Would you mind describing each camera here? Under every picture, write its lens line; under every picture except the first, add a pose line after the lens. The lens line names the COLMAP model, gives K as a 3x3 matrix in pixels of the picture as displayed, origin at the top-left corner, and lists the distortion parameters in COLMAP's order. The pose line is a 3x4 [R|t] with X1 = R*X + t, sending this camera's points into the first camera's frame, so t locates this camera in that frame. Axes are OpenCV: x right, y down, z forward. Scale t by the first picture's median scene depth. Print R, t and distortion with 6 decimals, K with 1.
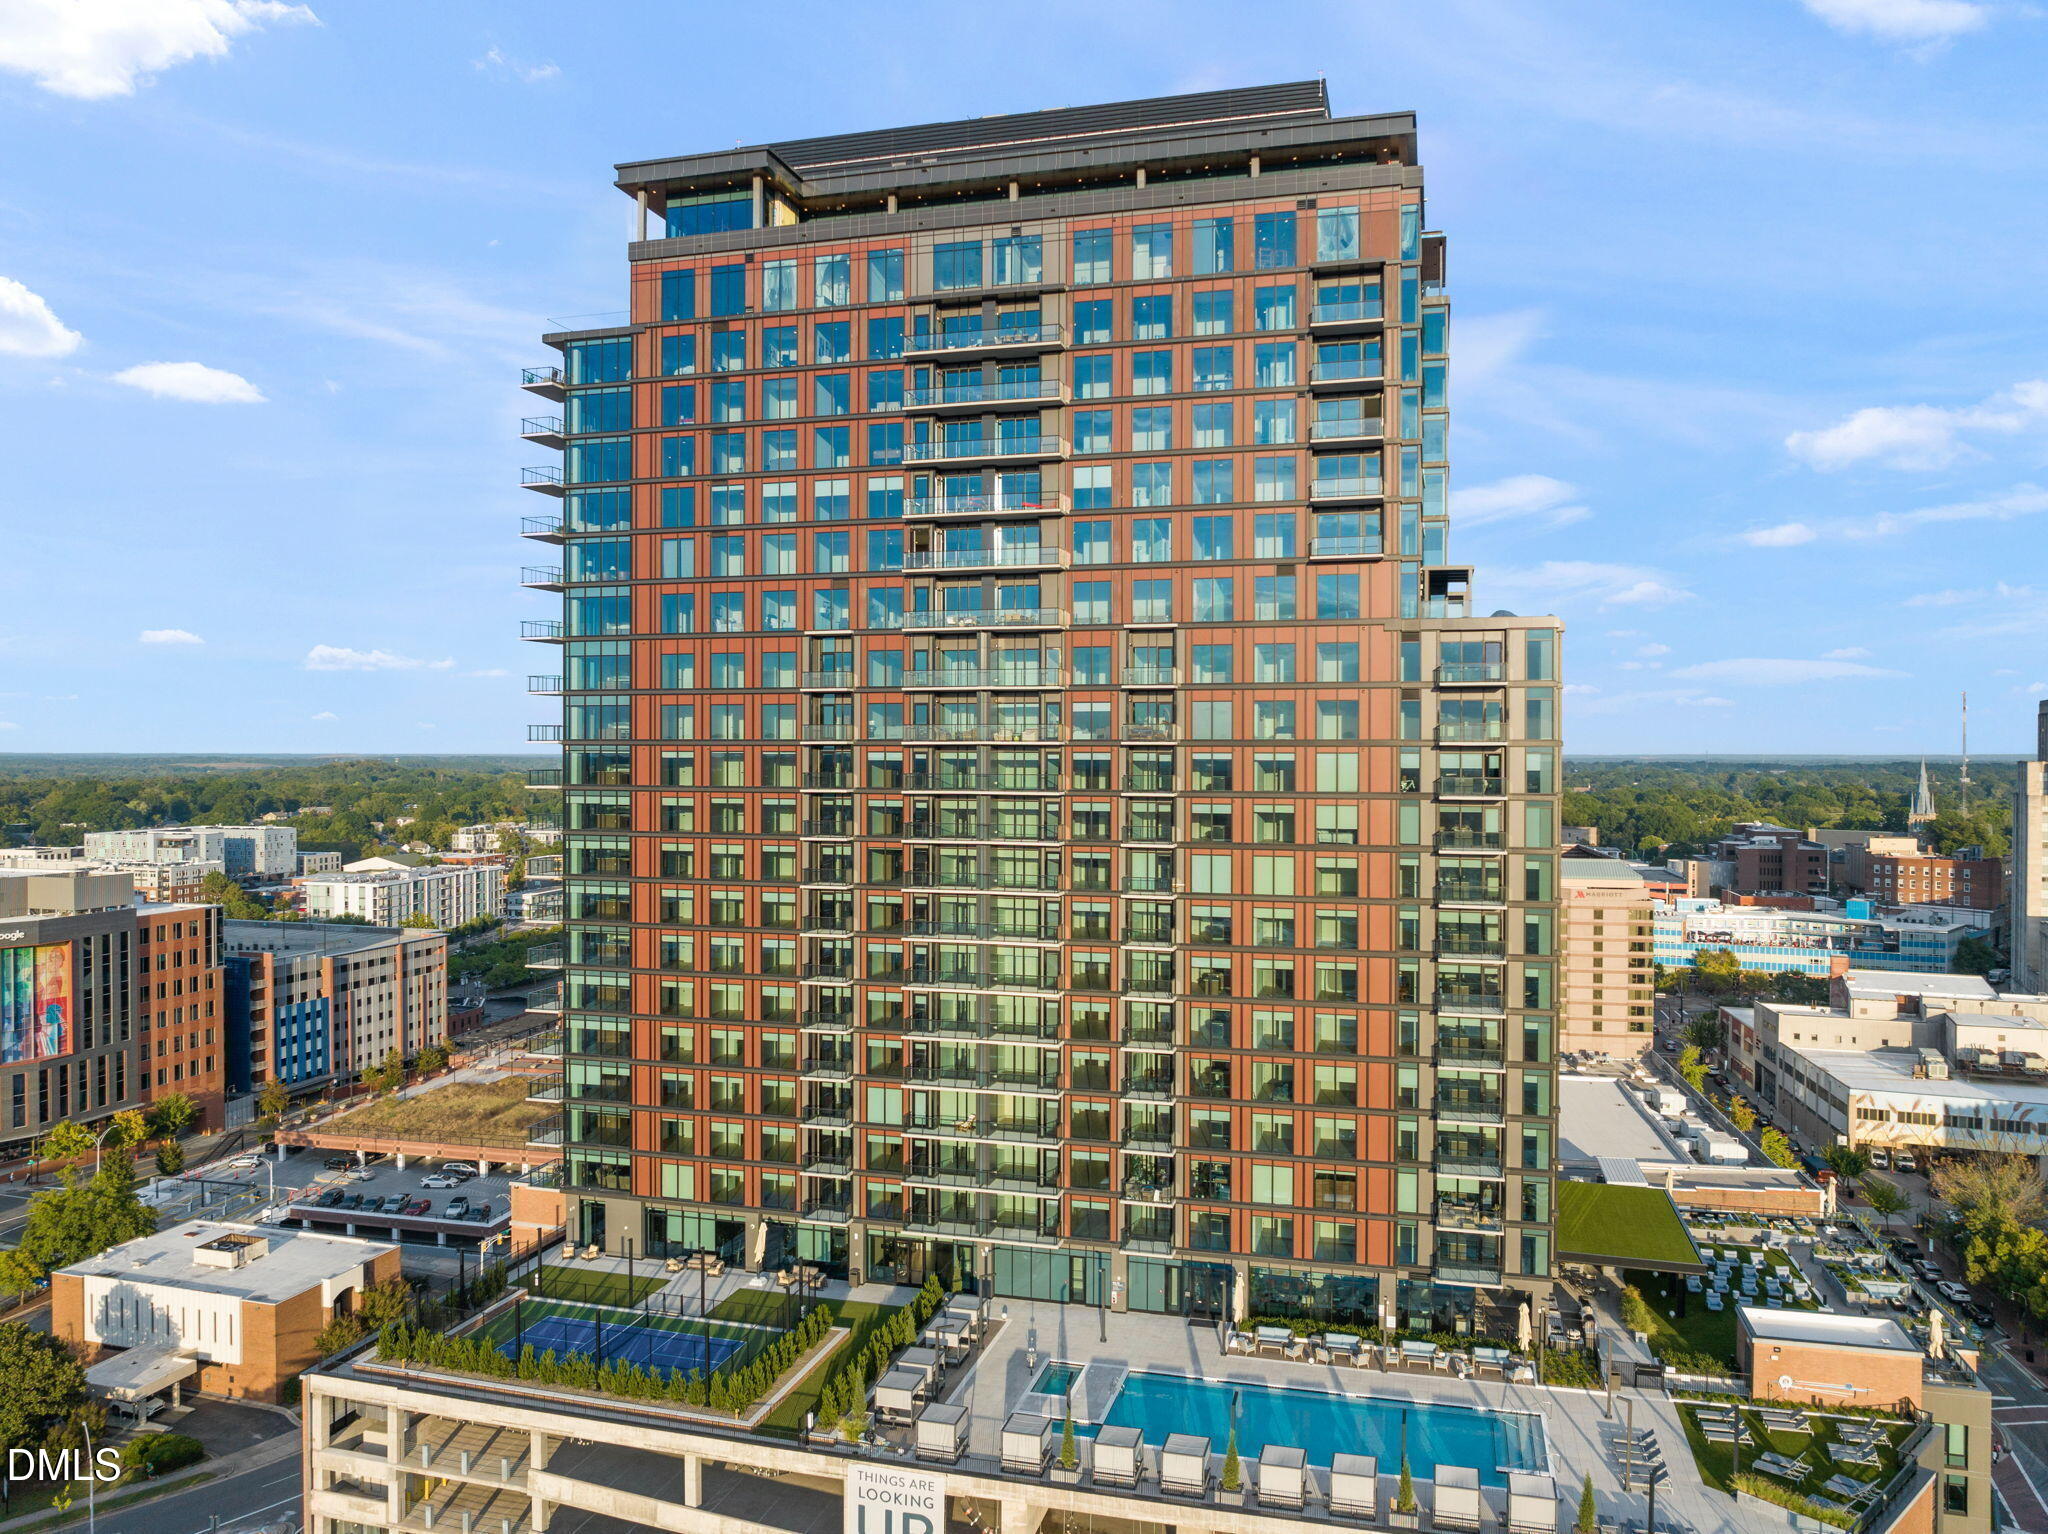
lens RADIAL K [[1393.8, 0, 1024.0], [0, 1393.8, 767.0], [0, 0, 1]] dist [-0.026374, 0.002728]
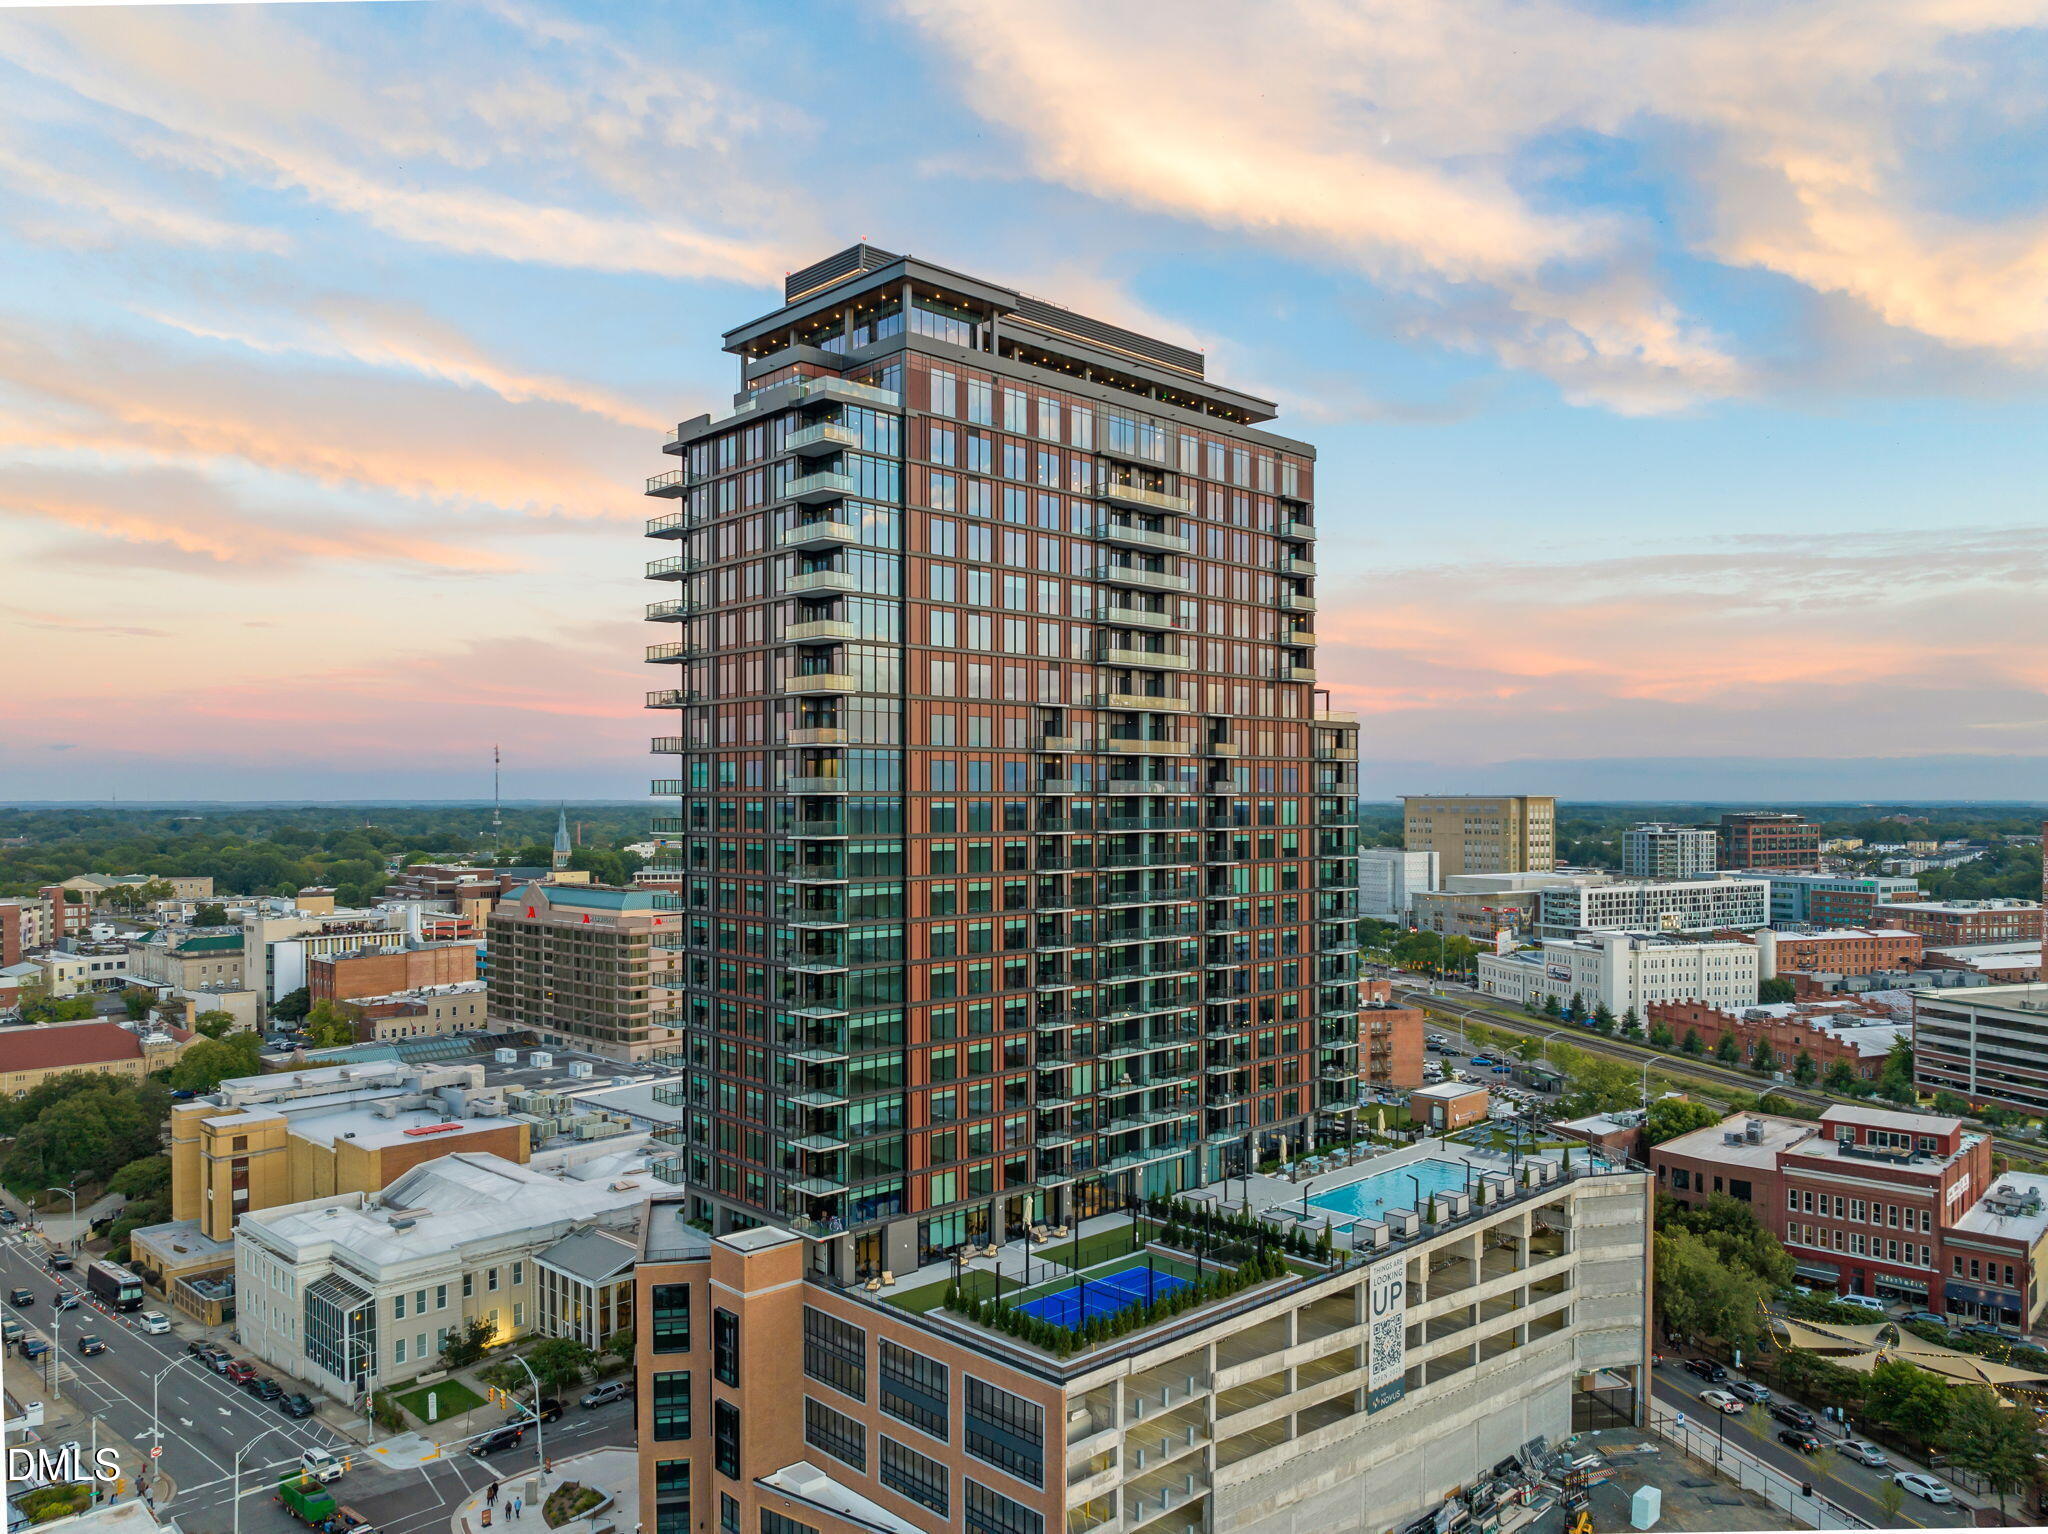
lens RADIAL K [[1393.8, 0, 1024.0], [0, 1393.8, 767.0], [0, 0, 1]] dist [-0.026374, 0.002728]
pose [[0.540824, 0.004741, 0.841123, -1.189337], [0.008274, 0.999906, -0.010956, -0.027581], [-0.841095, 0.012885, 0.540734, 0.348556]]
